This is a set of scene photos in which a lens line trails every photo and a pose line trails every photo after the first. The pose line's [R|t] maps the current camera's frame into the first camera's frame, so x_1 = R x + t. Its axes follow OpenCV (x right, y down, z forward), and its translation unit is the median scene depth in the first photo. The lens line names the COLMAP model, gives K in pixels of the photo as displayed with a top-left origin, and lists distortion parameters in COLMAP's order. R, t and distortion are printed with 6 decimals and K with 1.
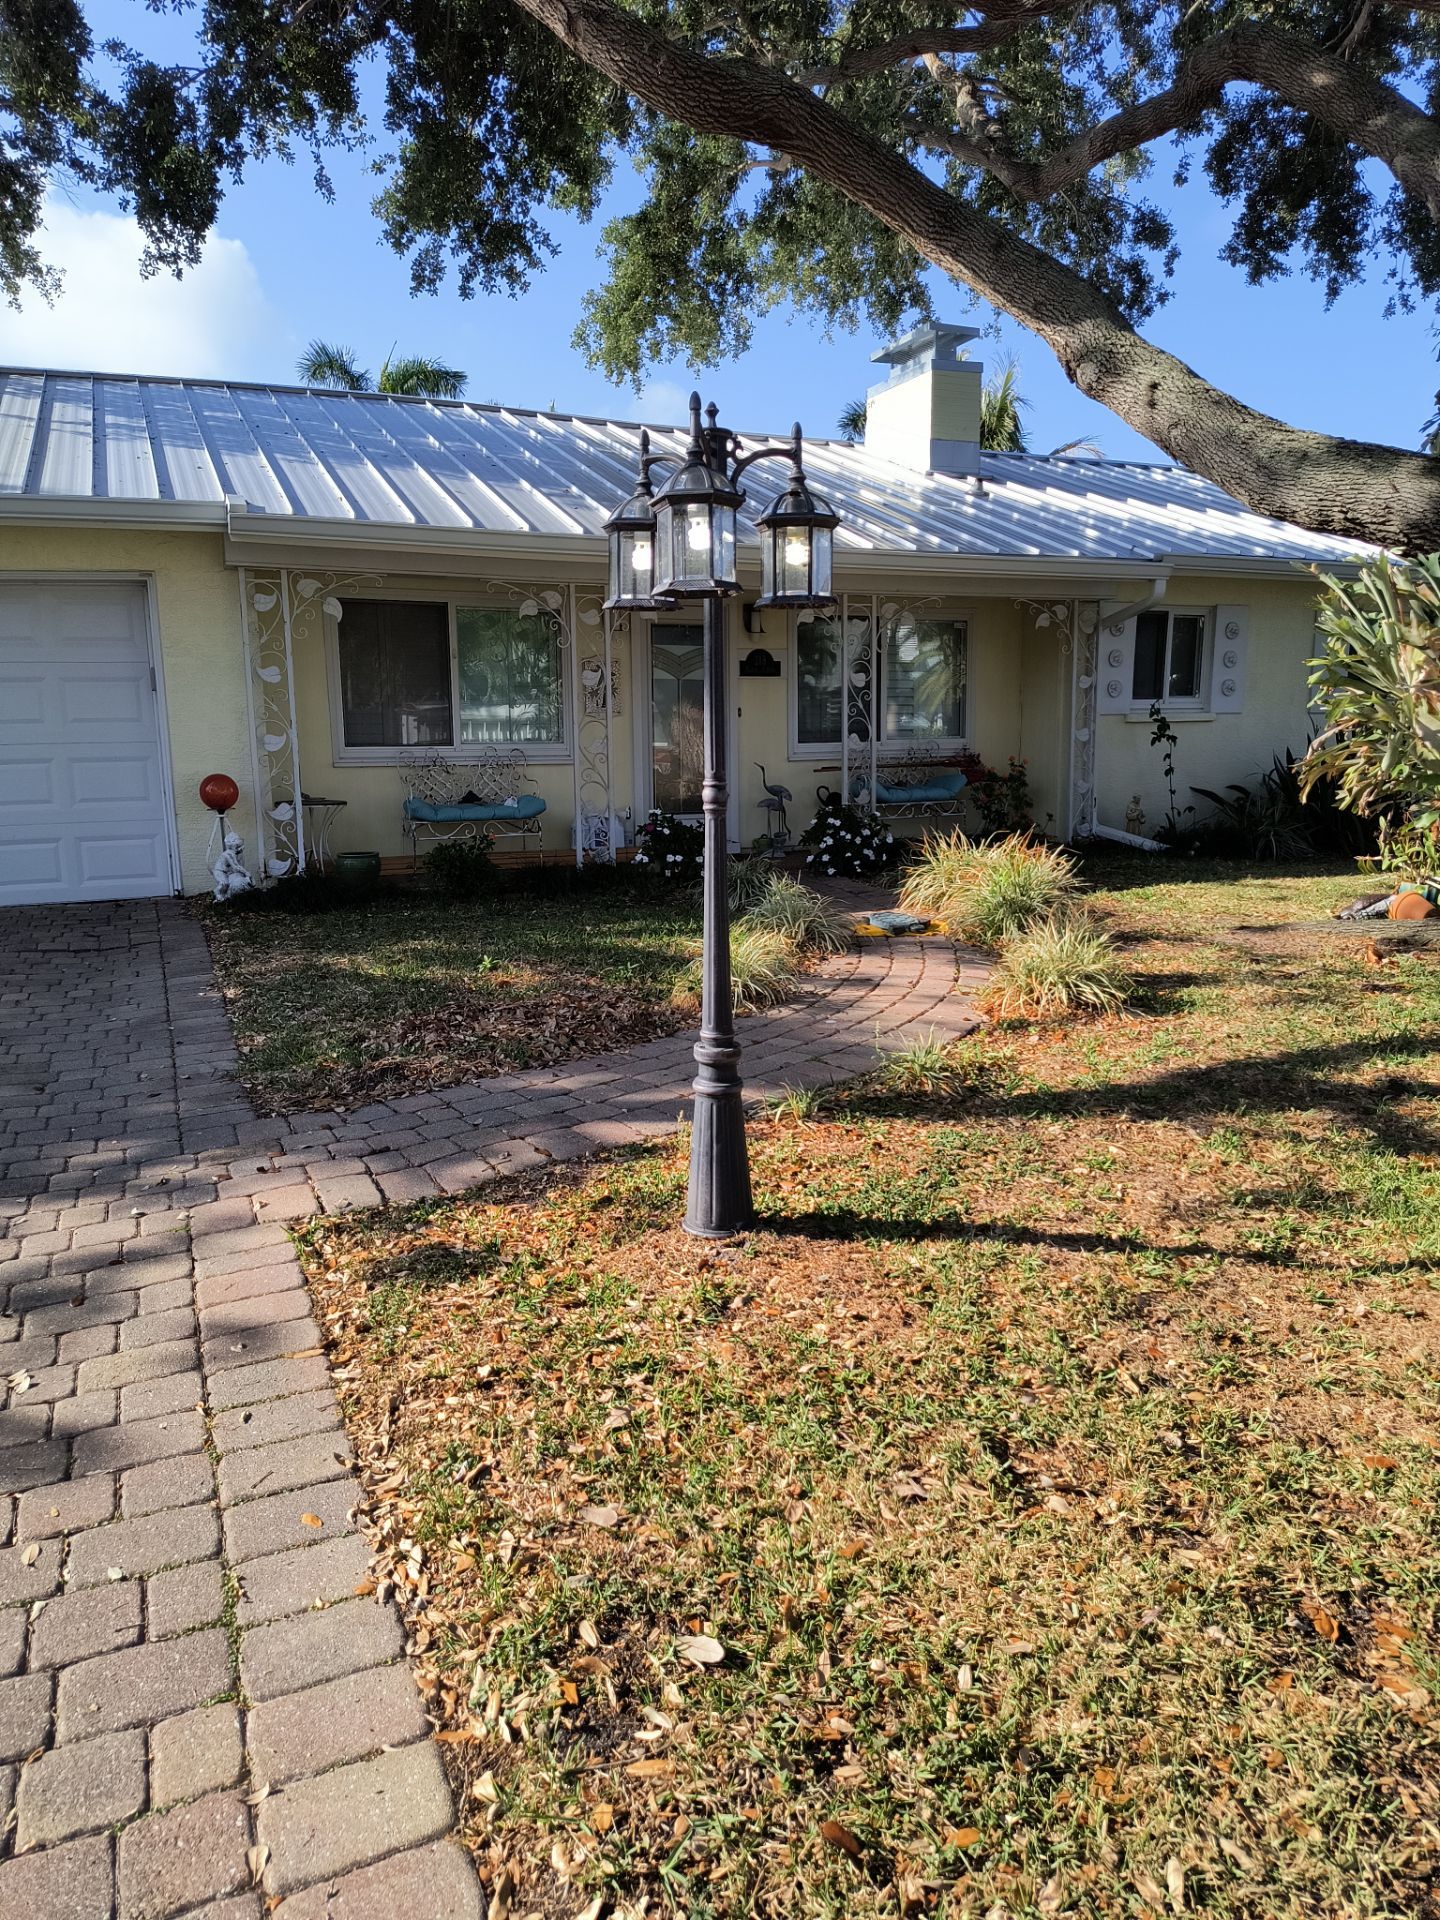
lens RADIAL K [[1288.5, 0, 709.6], [0, 1288.5, 959.5], [0, 0, 1]] dist [0.041110, -0.047884]
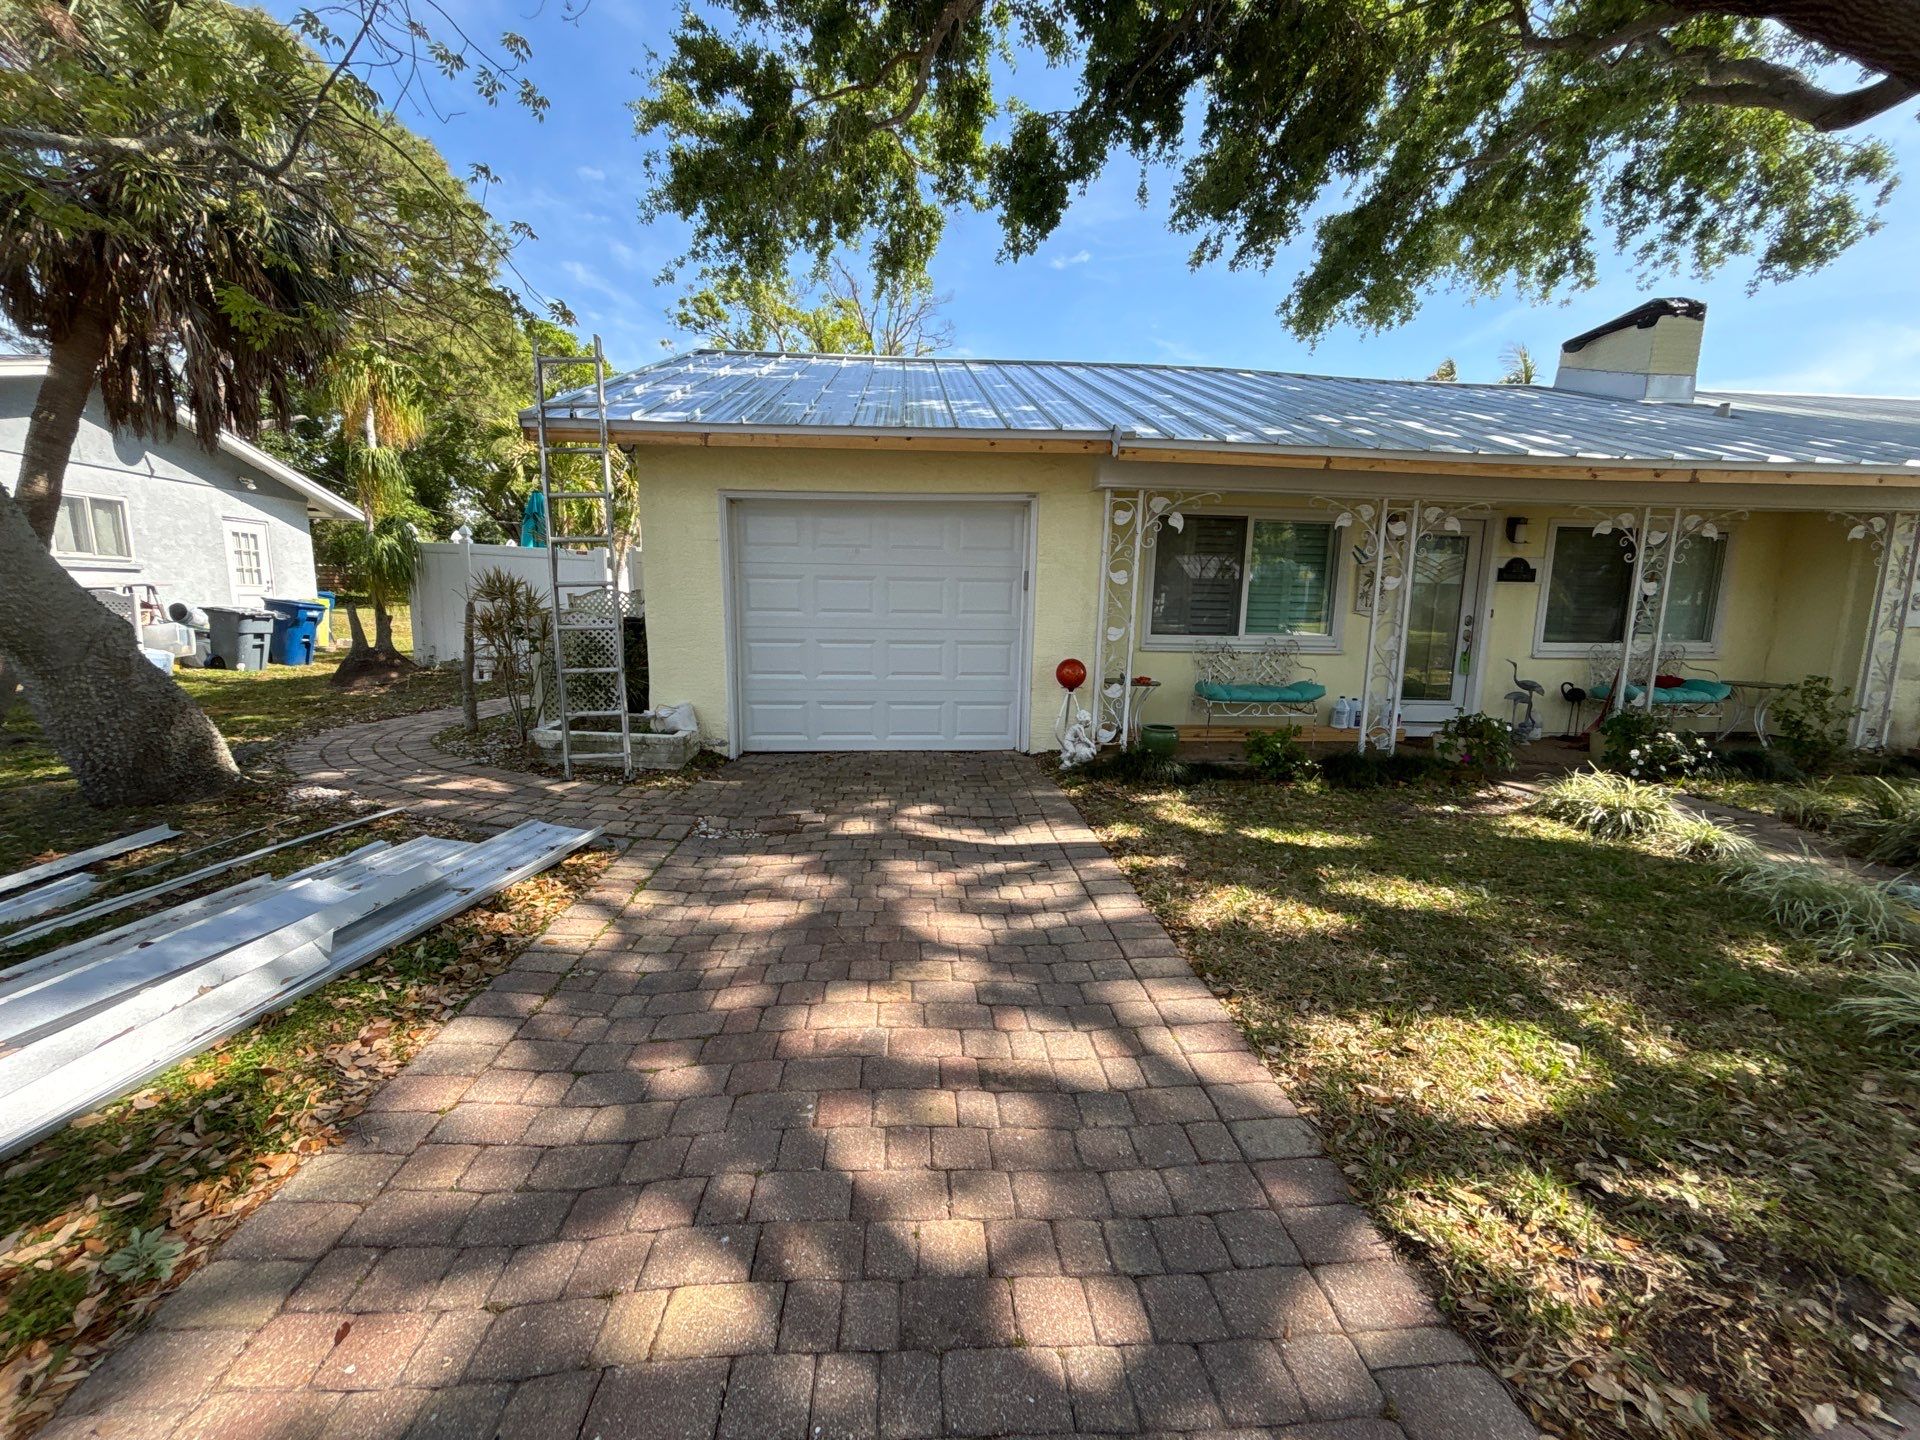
lens RADIAL K [[761.1, 0, 960.0], [0, 761.1, 720.0], [0, 0, 1]] dist [-0.001502, 0.000000]
pose [[0.951123, 0.074650, -0.299653, -0.237659], [-0.077944, 0.996957, 0.000964, -0.072264], [0.298814, 0.022439, 0.954048, 0.267364]]
